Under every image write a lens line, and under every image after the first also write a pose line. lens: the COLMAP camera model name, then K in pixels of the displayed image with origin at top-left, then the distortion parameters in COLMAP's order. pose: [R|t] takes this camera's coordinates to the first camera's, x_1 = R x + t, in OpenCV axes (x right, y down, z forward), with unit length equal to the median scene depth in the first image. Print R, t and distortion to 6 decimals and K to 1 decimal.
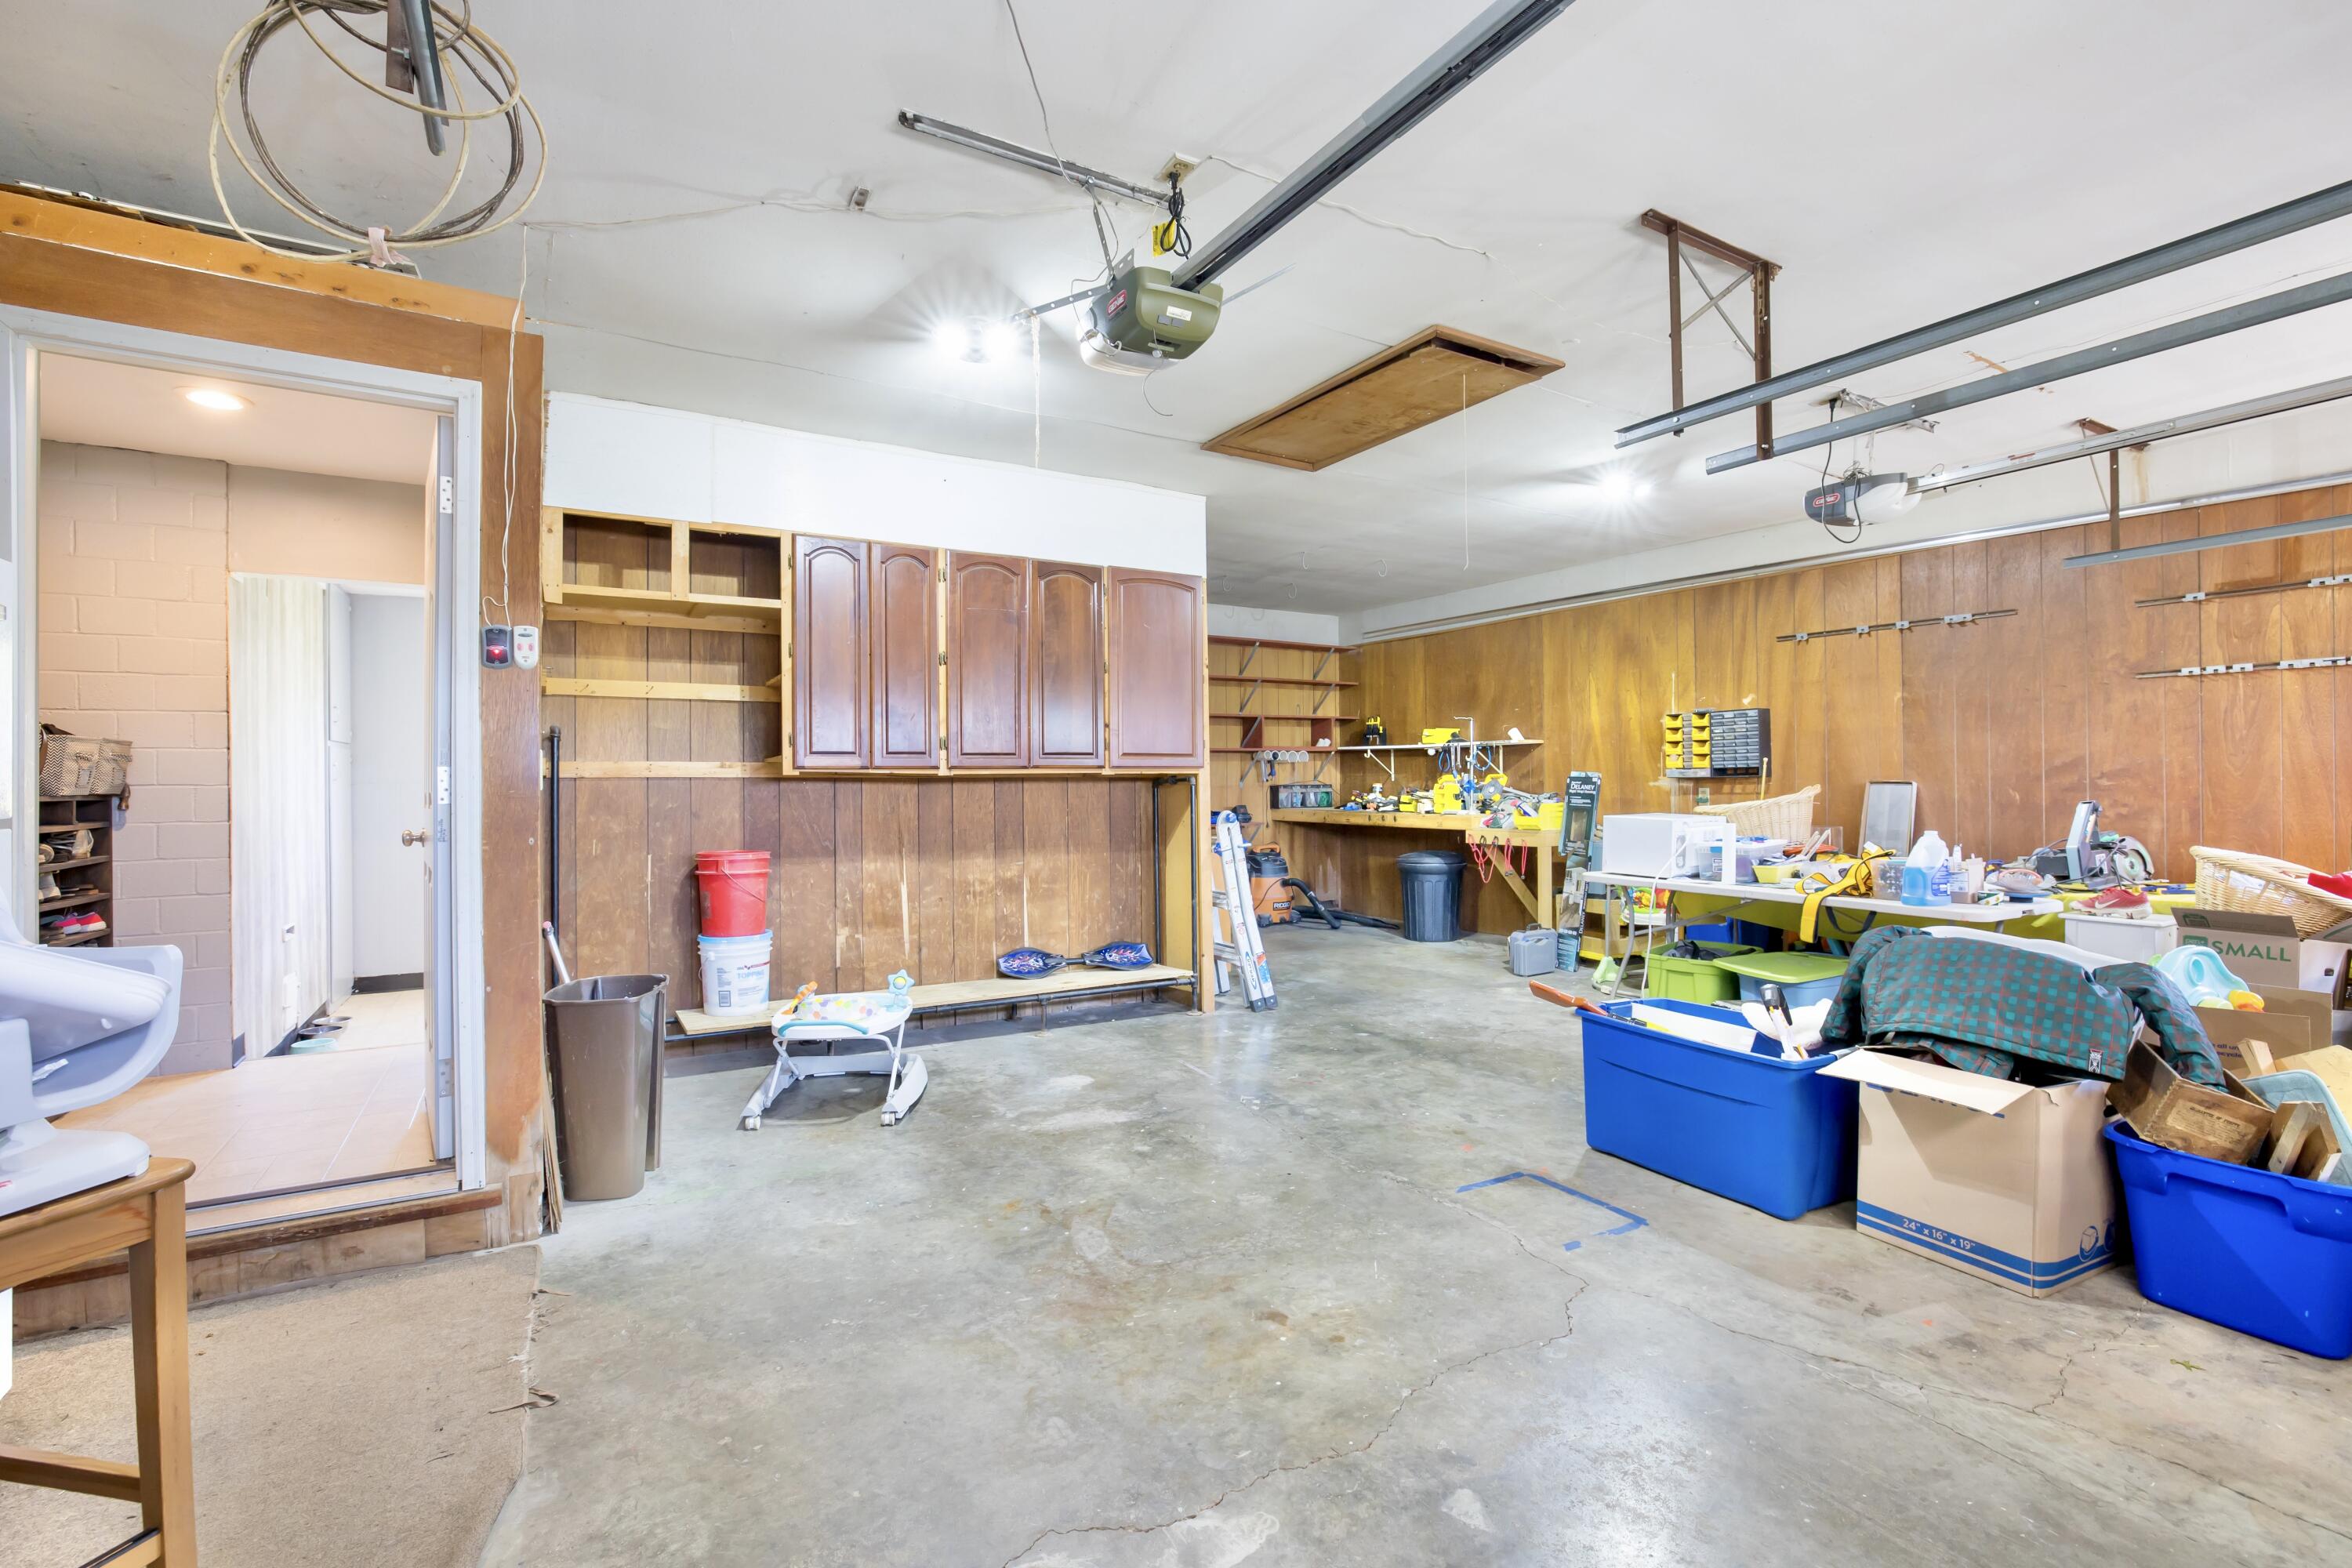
lens RADIAL K [[1021.0, 0, 1151.9], [0, 1021.0, 776.2], [0, 0, 1]] dist [-0.026848, 0.005520]
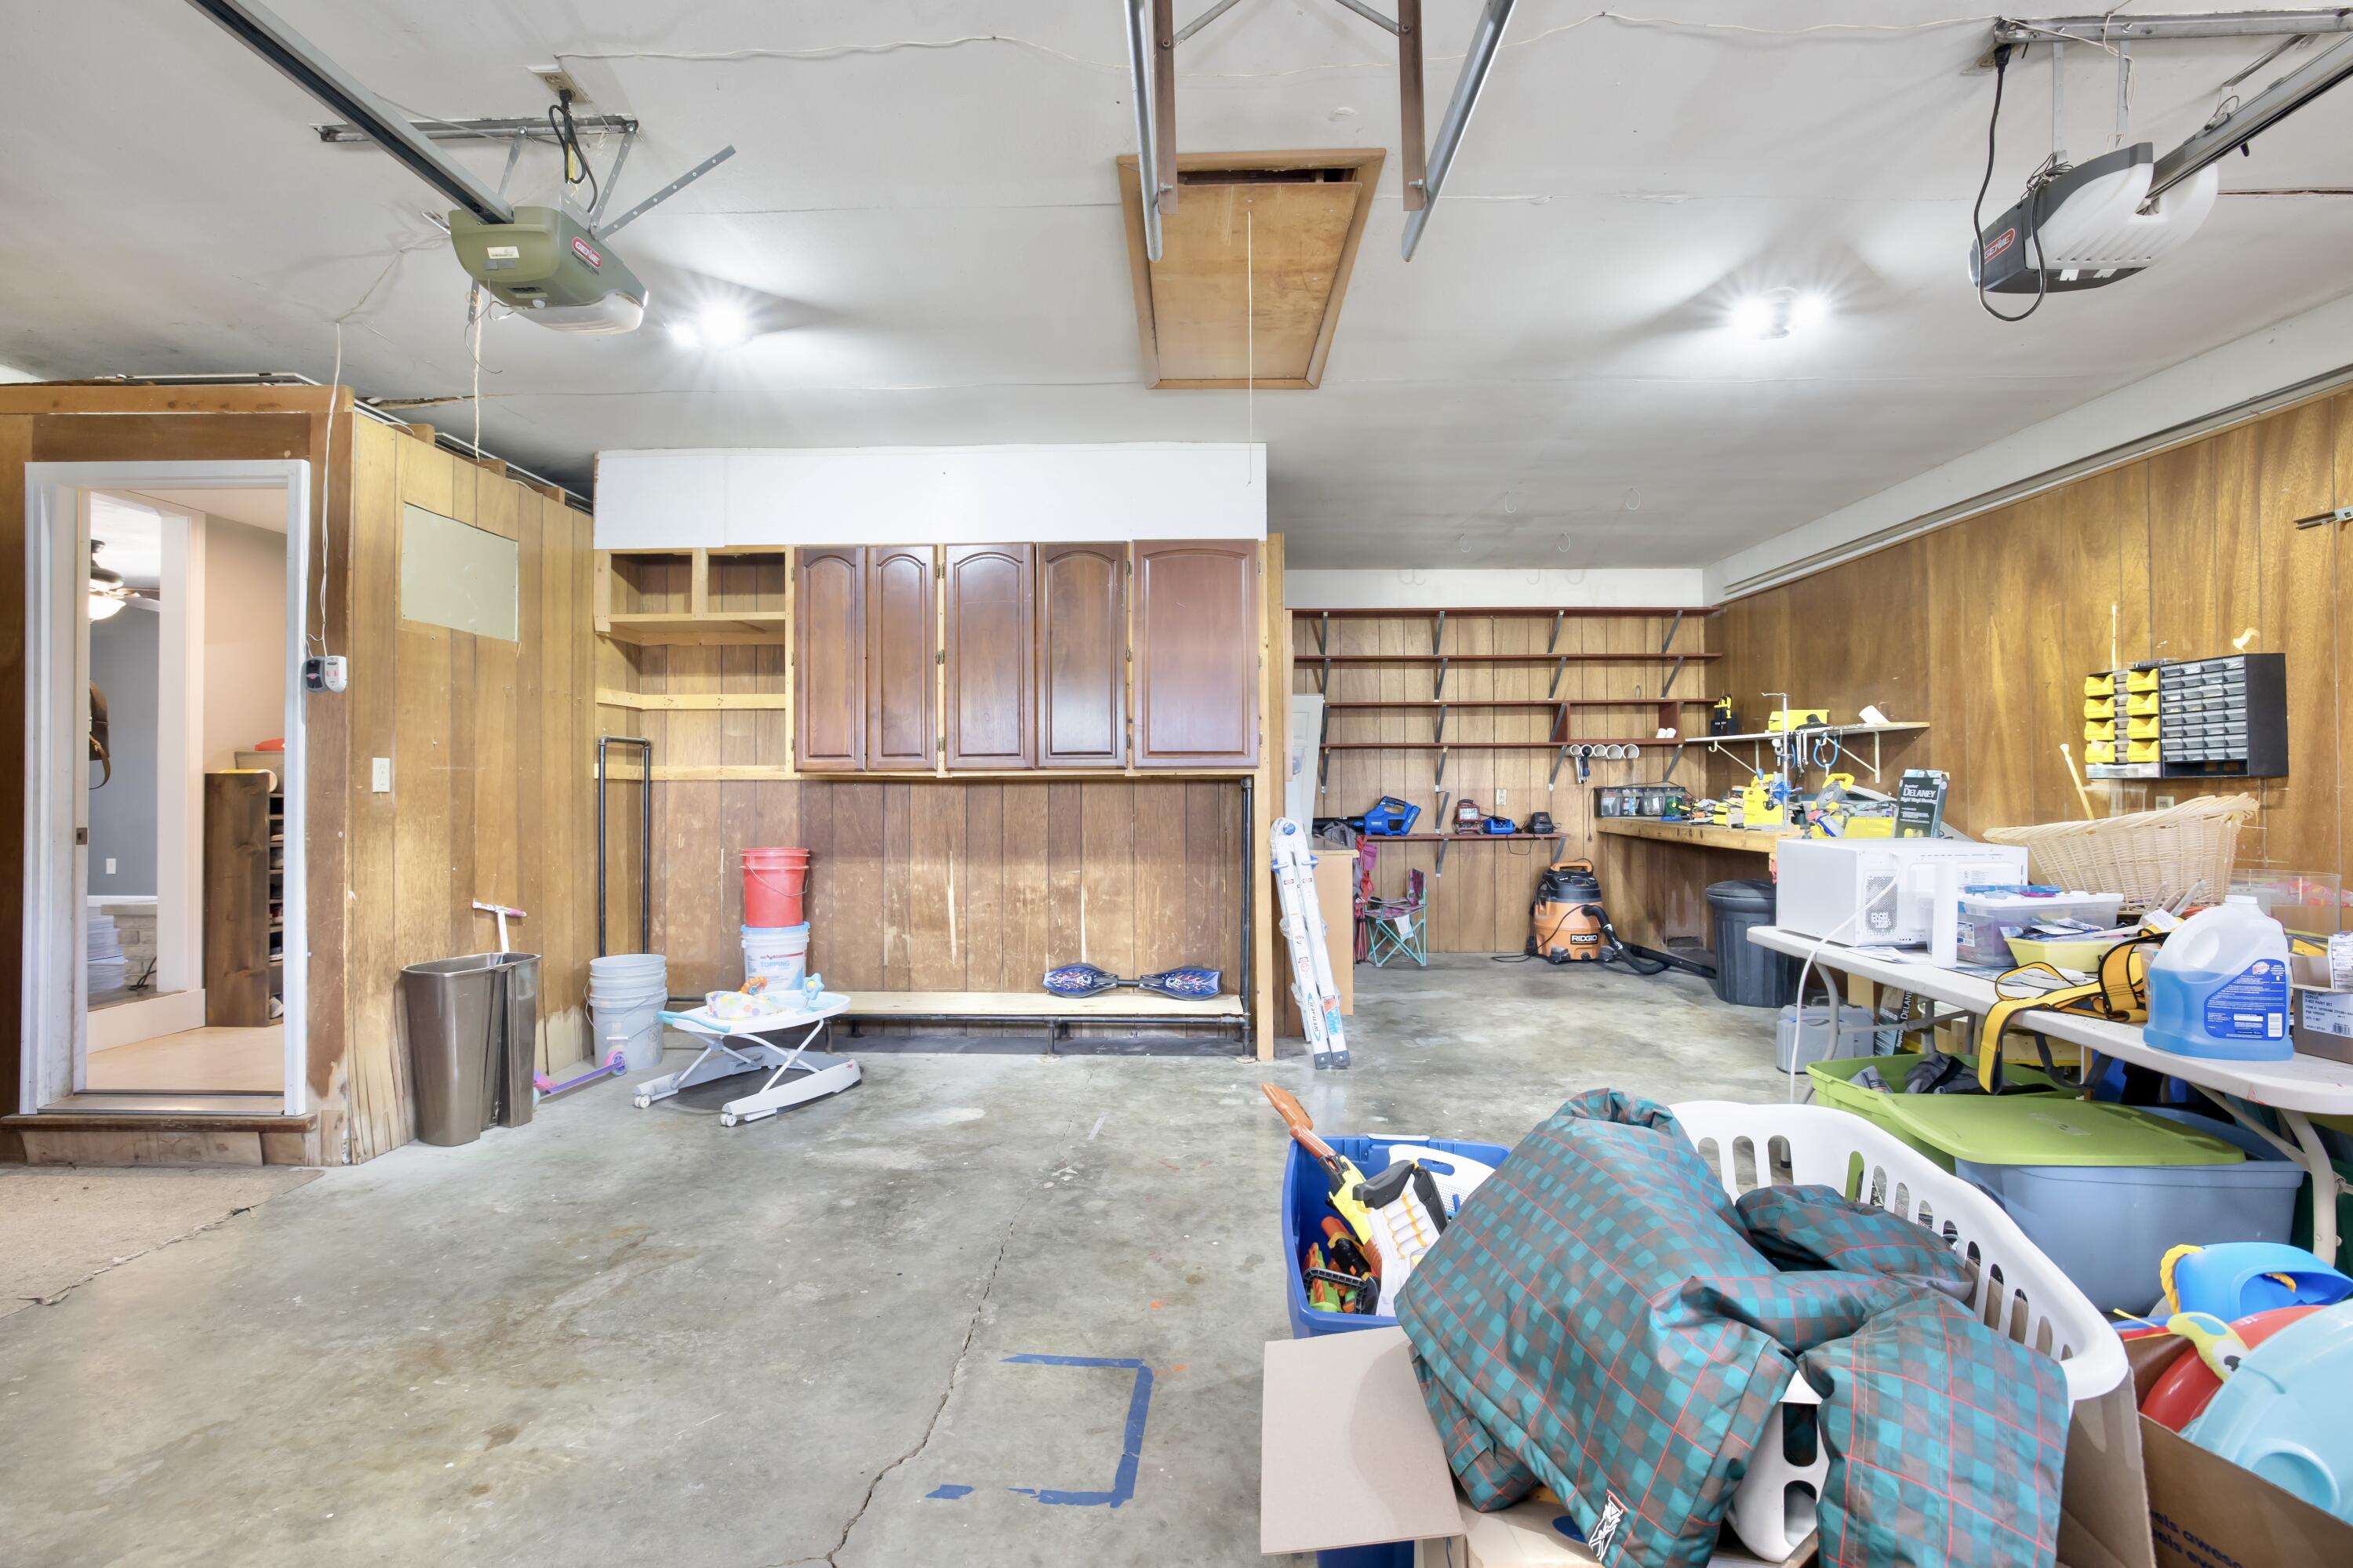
lens RADIAL K [[1021.5, 0, 1172.6], [0, 1021.5, 777.5], [0, 0, 1]] dist [-0.026848, 0.005520]
pose [[0.852485, -0.001531, -0.522749, 0.472965], [0.002145, 0.999998, 0.000570, -0.000949], [0.522747, -0.001608, 0.852486, 0.276248]]
